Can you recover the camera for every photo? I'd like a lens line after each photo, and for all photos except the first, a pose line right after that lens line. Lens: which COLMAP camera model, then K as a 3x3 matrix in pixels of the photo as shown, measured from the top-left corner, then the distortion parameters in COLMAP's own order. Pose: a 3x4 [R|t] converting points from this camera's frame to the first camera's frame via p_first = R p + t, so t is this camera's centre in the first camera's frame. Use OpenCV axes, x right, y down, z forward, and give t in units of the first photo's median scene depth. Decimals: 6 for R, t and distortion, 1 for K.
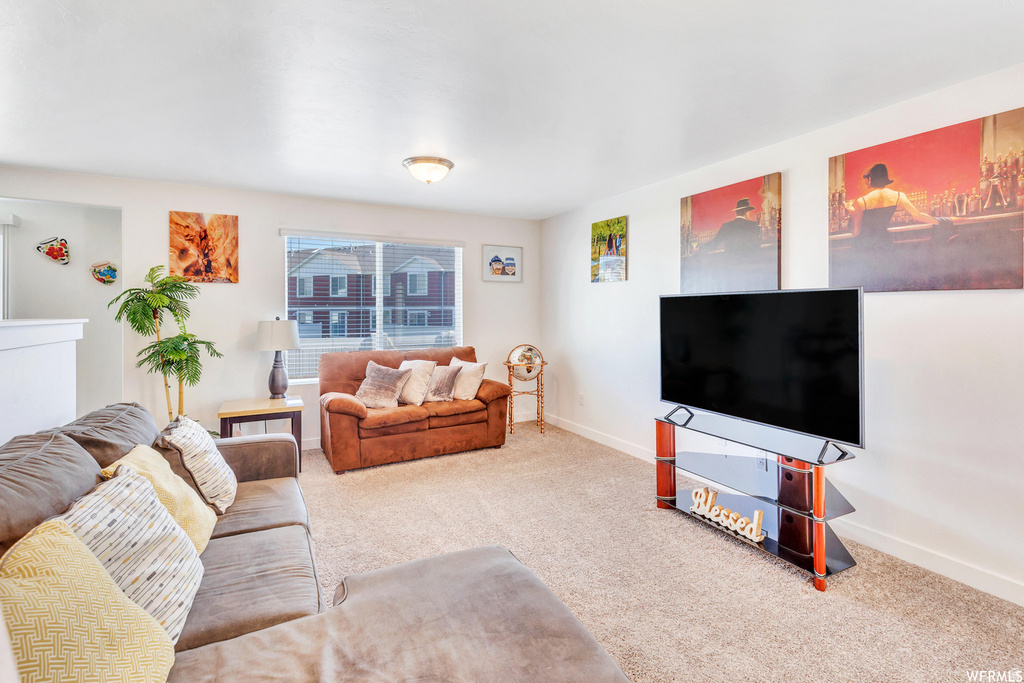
lens RADIAL K [[465.7, 0, 515.9], [0, 465.7, 309.7], [0, 0, 1]] dist [0.002117, 0.000170]
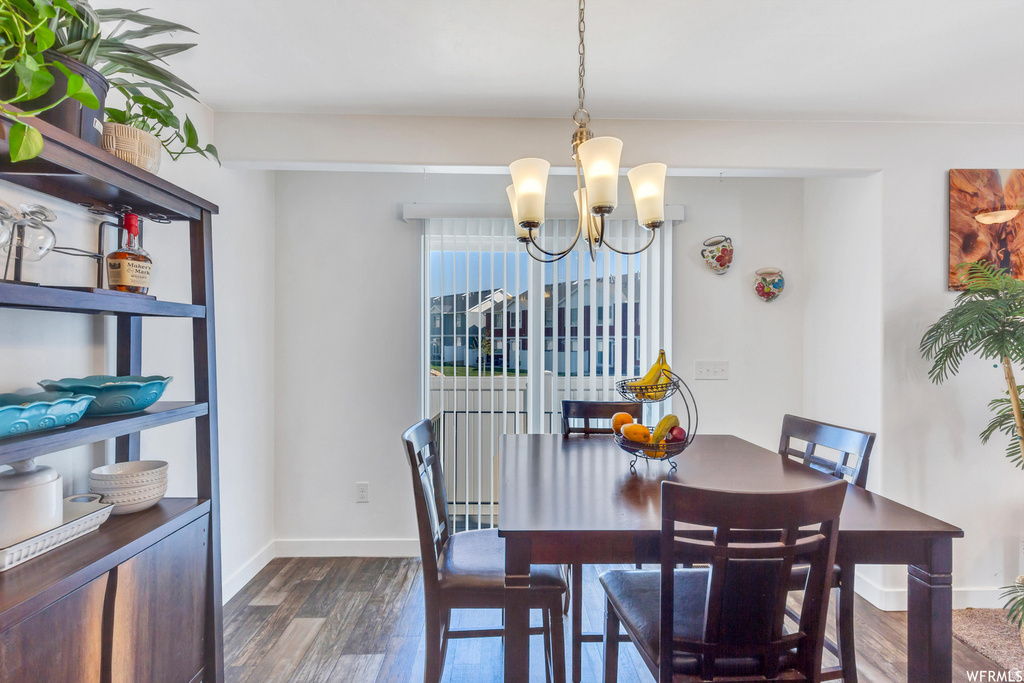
lens RADIAL K [[459.3, 0, 512.0], [0, 459.3, 341.5], [0, 0, 1]] dist [0.000111, -0.000029]
pose [[0.893431, 0.006331, -0.449156, -0.947168], [-0.003494, 0.999968, 0.007146, 0.001256], [0.449187, -0.004815, 0.893425, 0.233096]]
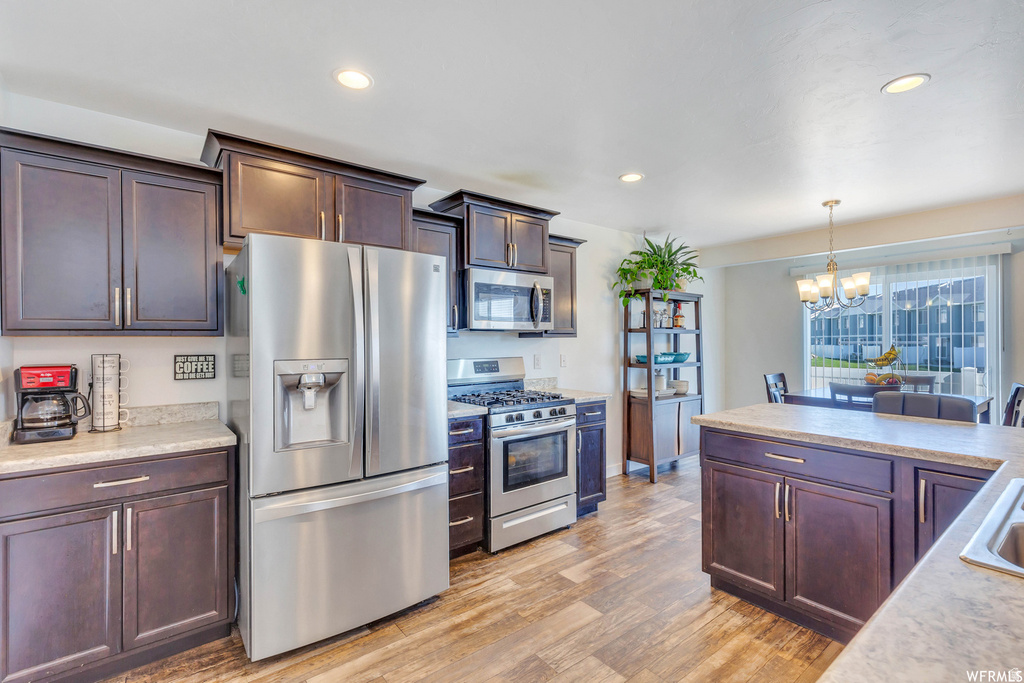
lens RADIAL K [[459.3, 0, 512.0], [0, 459.3, 341.5], [0, 0, 1]] dist [0.000111, -0.000029]
pose [[0.174355, 0.002278, -0.984680, -0.271656], [0.007040, 0.999969, 0.003560, -0.003649], [0.984658, -0.007553, 0.174333, -0.219941]]
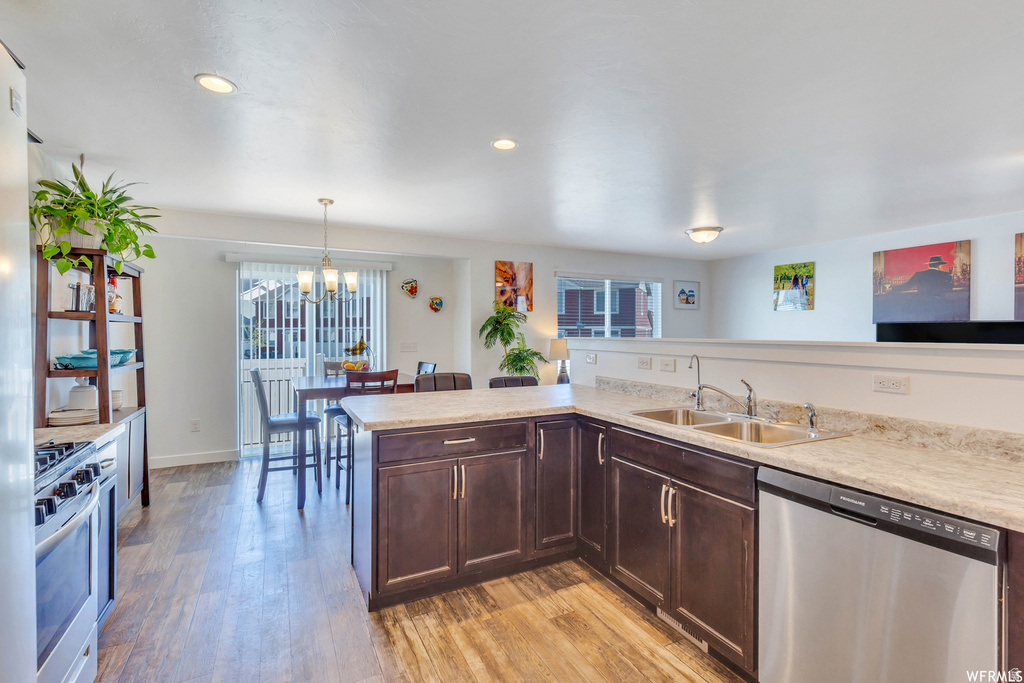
lens RADIAL K [[468.4, 0, 506.7], [0, 468.4, 329.4], [0, 0, 1]] dist [0.003743, 0.000127]
pose [[0.999680, 0.002974, -0.025133, -0.655894], [-0.002929, 0.999994, 0.001817, -0.006910], [0.025139, -0.001742, 0.999682, -0.401086]]
